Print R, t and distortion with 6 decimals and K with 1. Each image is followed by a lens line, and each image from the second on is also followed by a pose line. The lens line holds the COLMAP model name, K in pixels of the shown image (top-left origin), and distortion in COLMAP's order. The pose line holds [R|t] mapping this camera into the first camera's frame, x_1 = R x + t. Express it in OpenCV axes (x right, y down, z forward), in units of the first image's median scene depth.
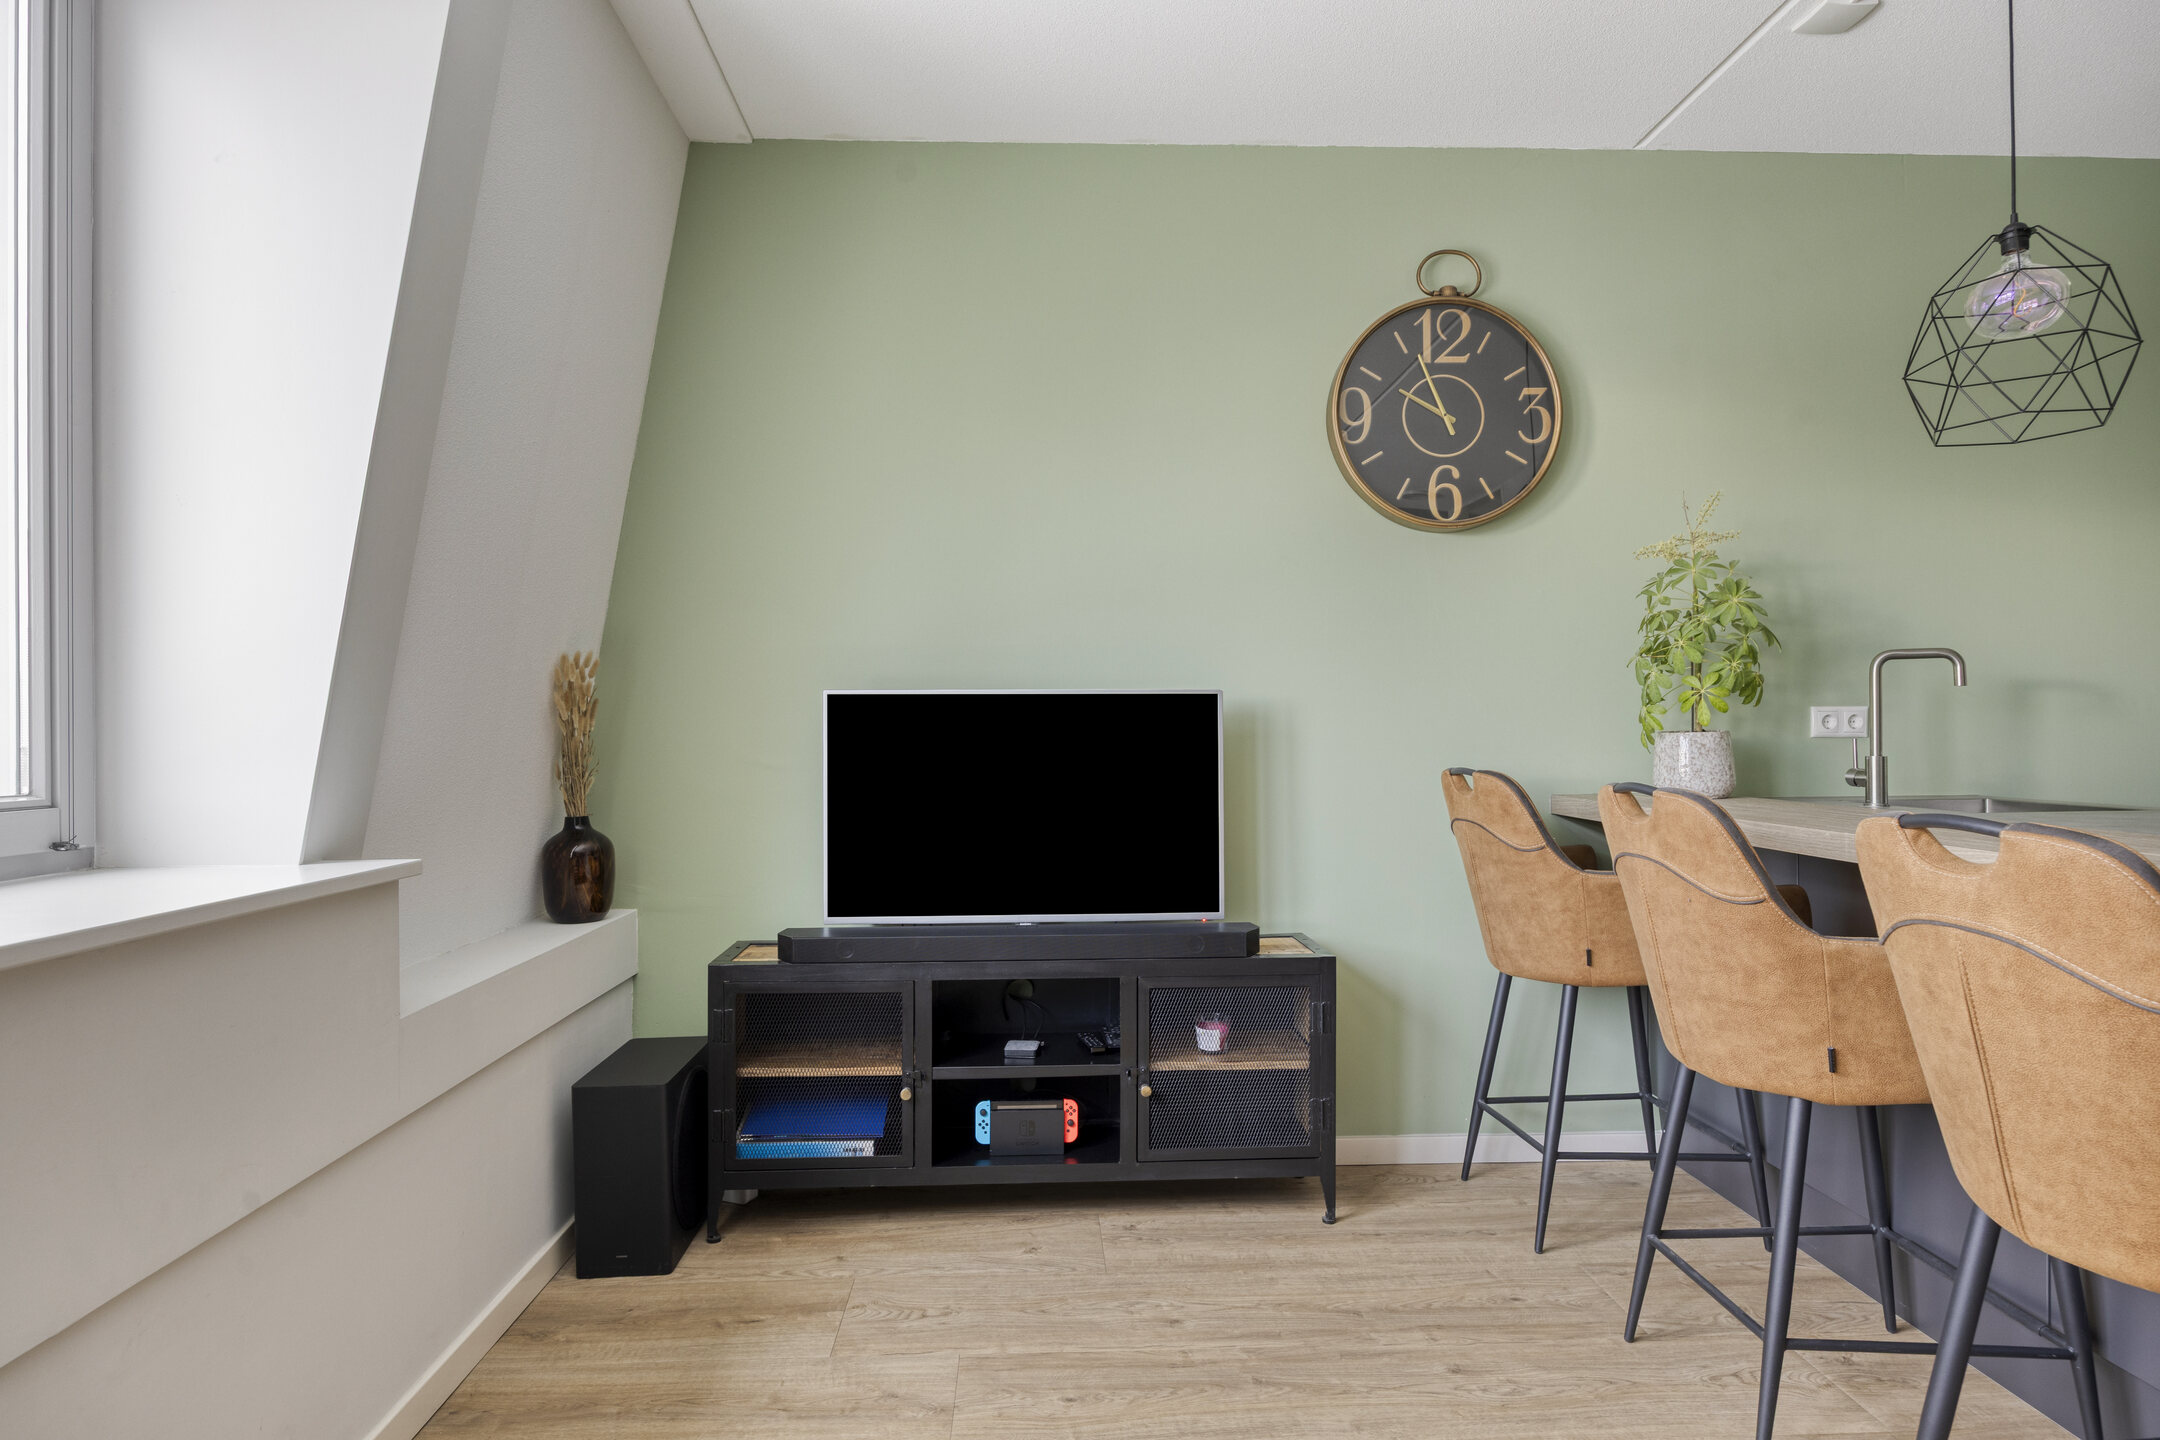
lens RADIAL K [[1197.8, 0, 1080.2], [0, 1197.8, 734.3], [0, 0, 1]] dist [0.000928, -0.000513]
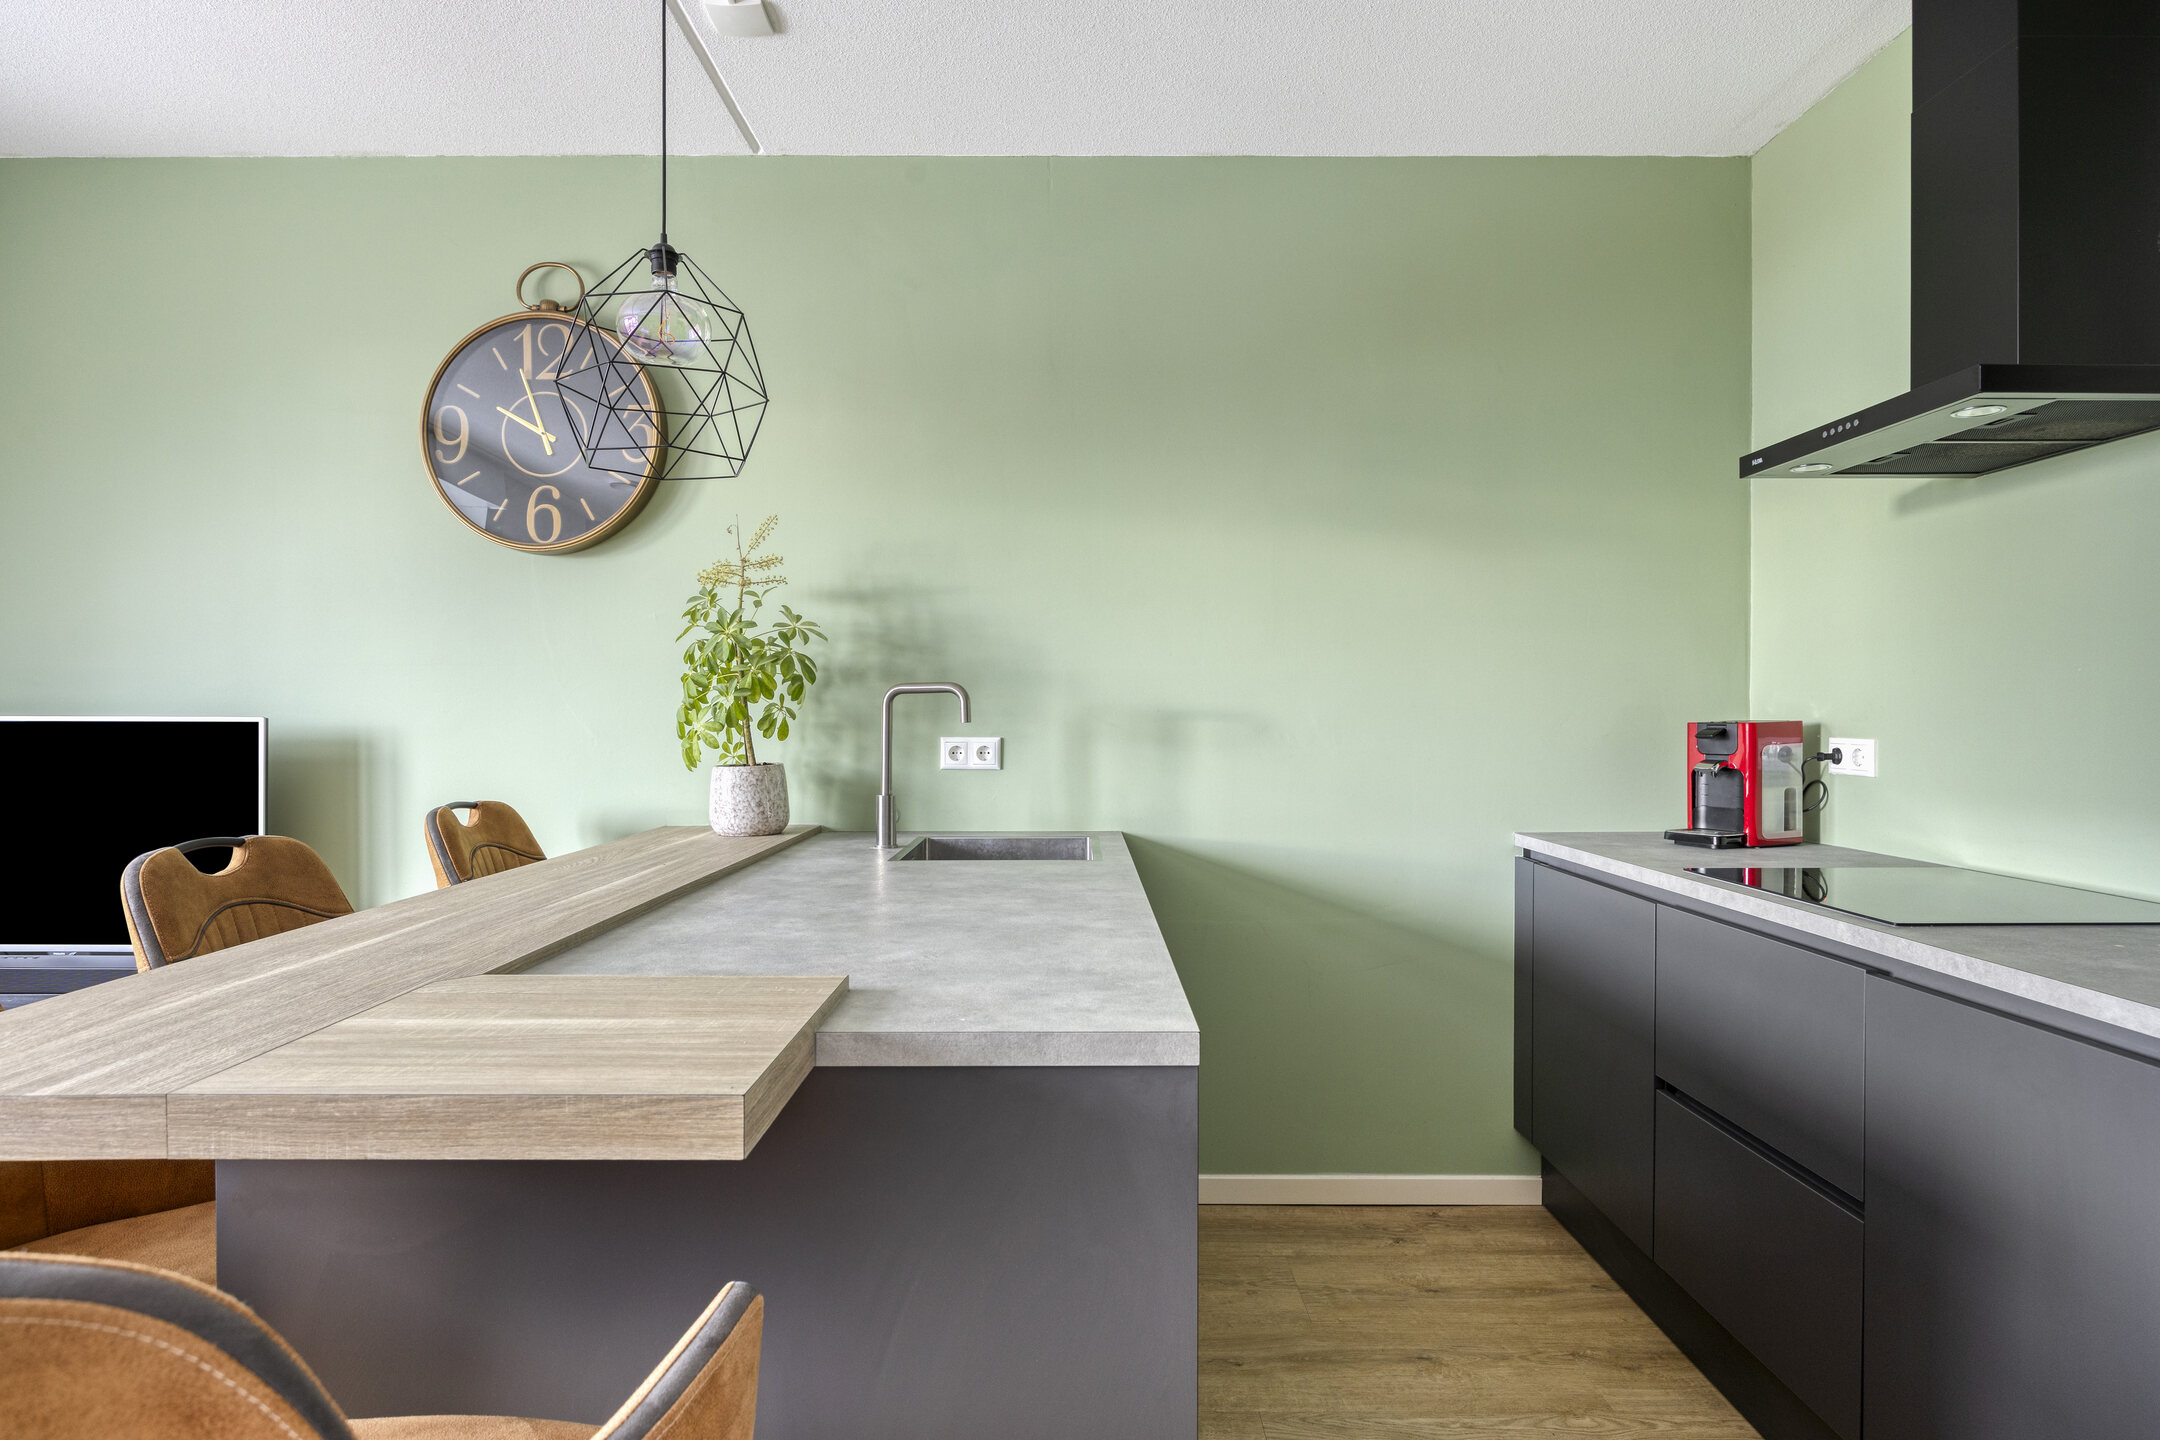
lens RADIAL K [[1197.8, 0, 1085.6], [0, 1197.8, 729.3], [0, 0, 1]] dist [0.000928, -0.000513]
pose [[0.999055, 0.008572, -0.042610, 0.904882], [-0.008258, 0.999937, 0.007538, -0.044450], [0.042672, -0.007179, 0.999063, 0.057794]]
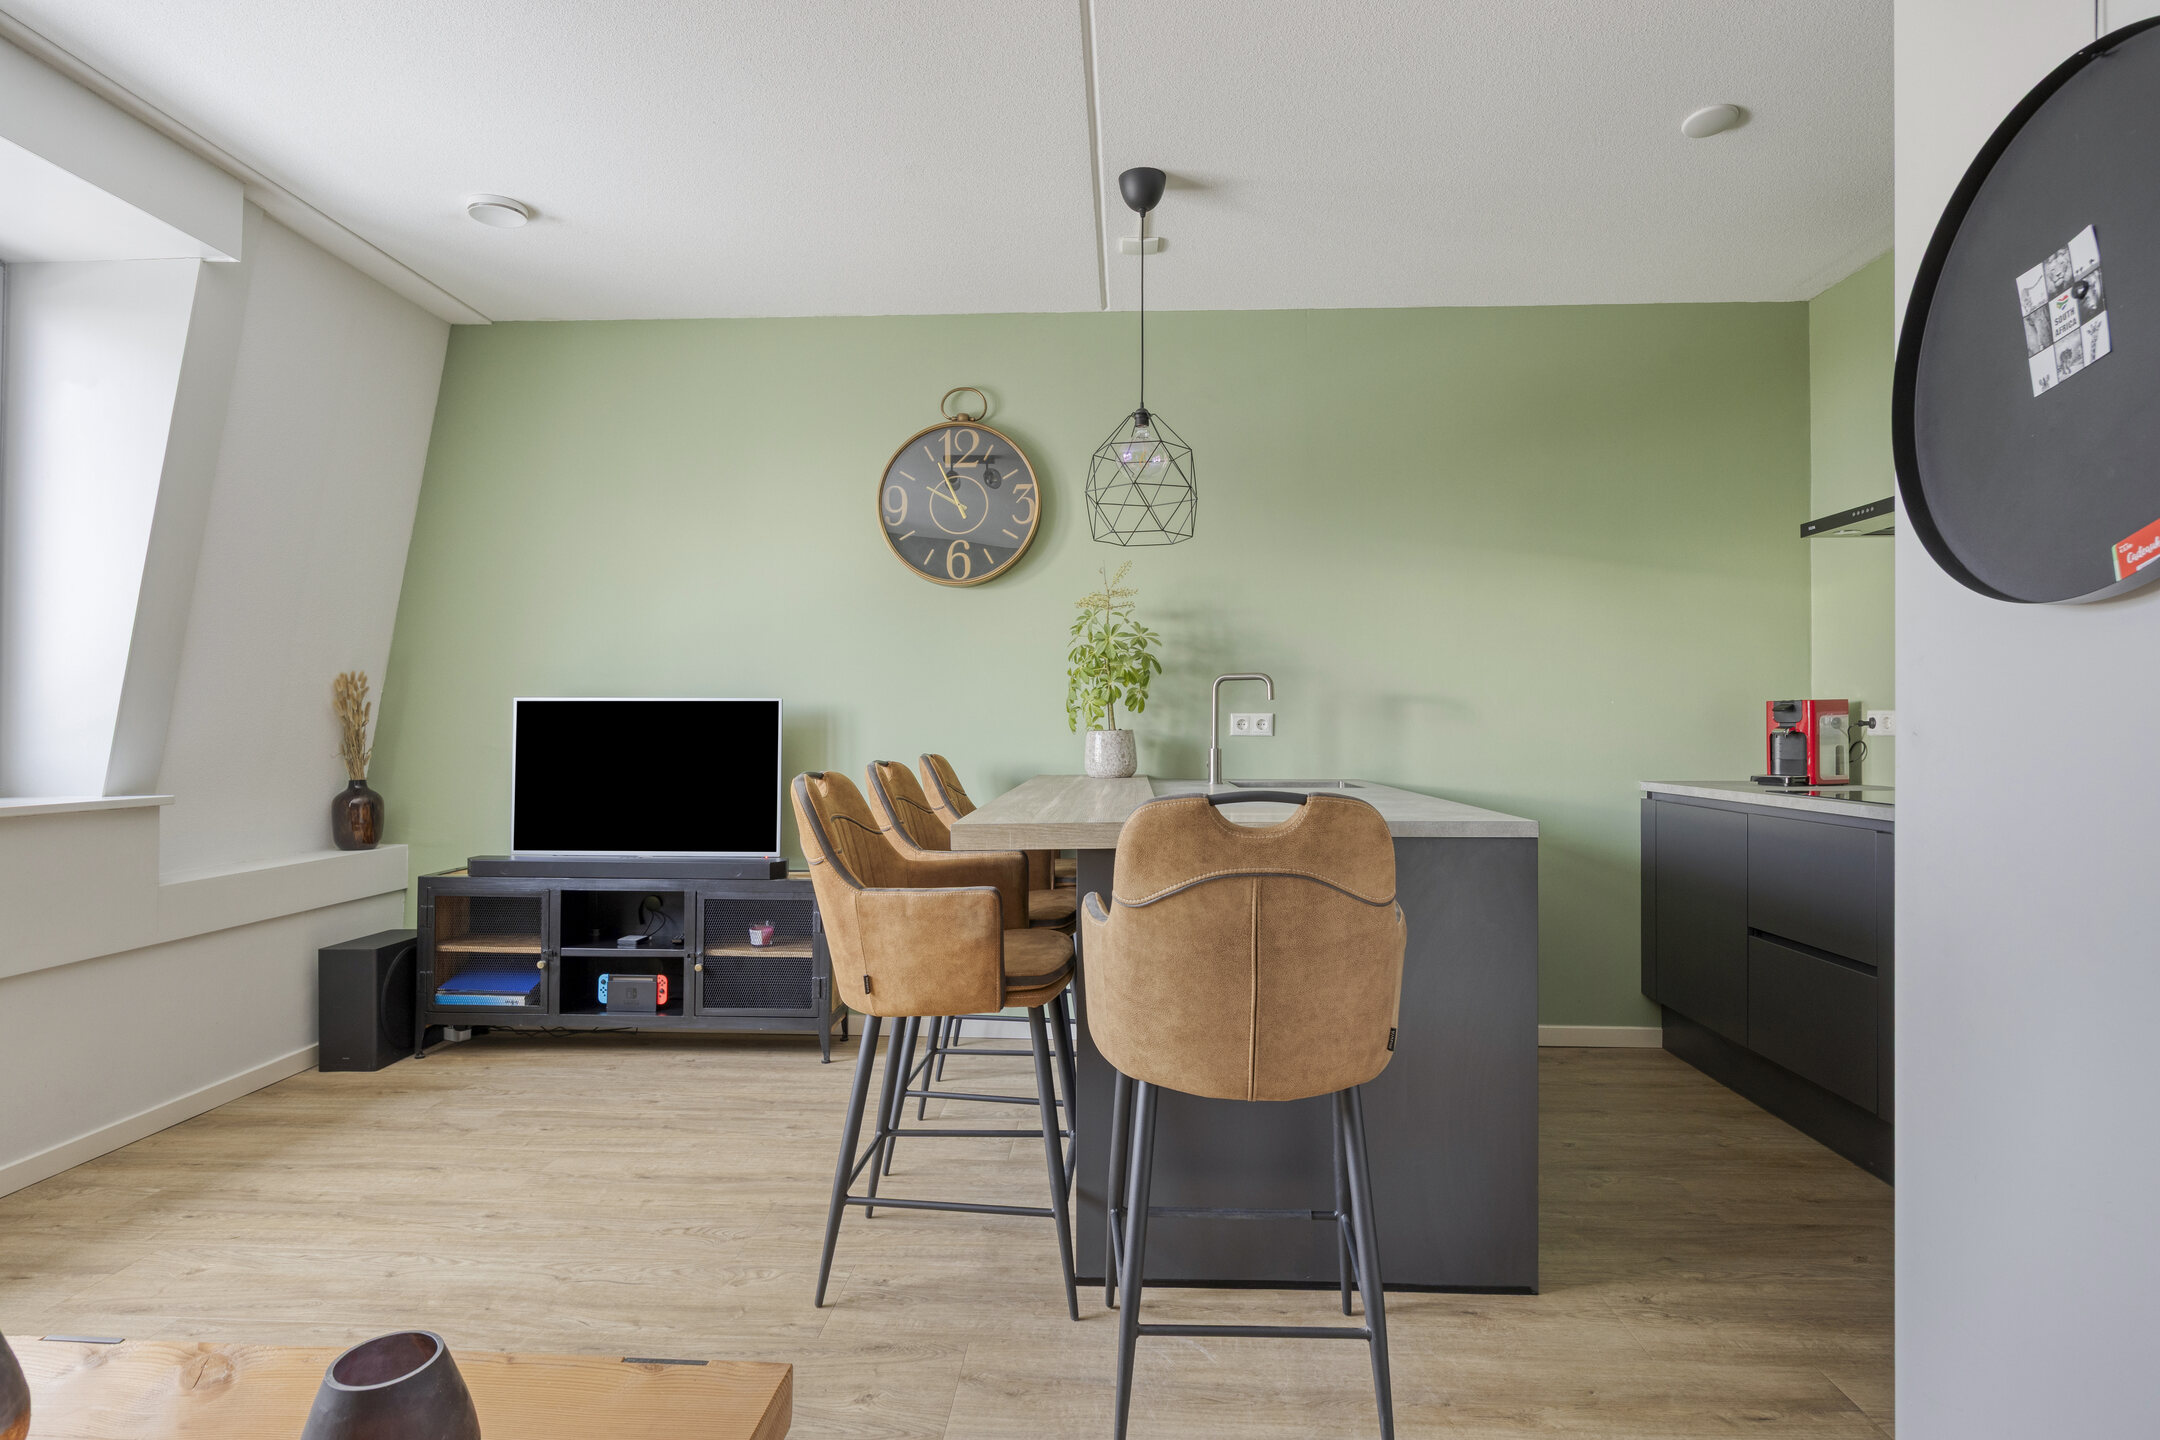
lens RADIAL K [[1197.8, 0, 1084.2], [0, 1197.8, 720.5], [0, 0, 1]] dist [0.000928, -0.000513]
pose [[0.995893, 0.008568, -0.090135, 0.669091], [-0.009500, 0.999906, -0.009914, 0.000298], [0.090042, 0.010730, 0.995880, -0.447006]]
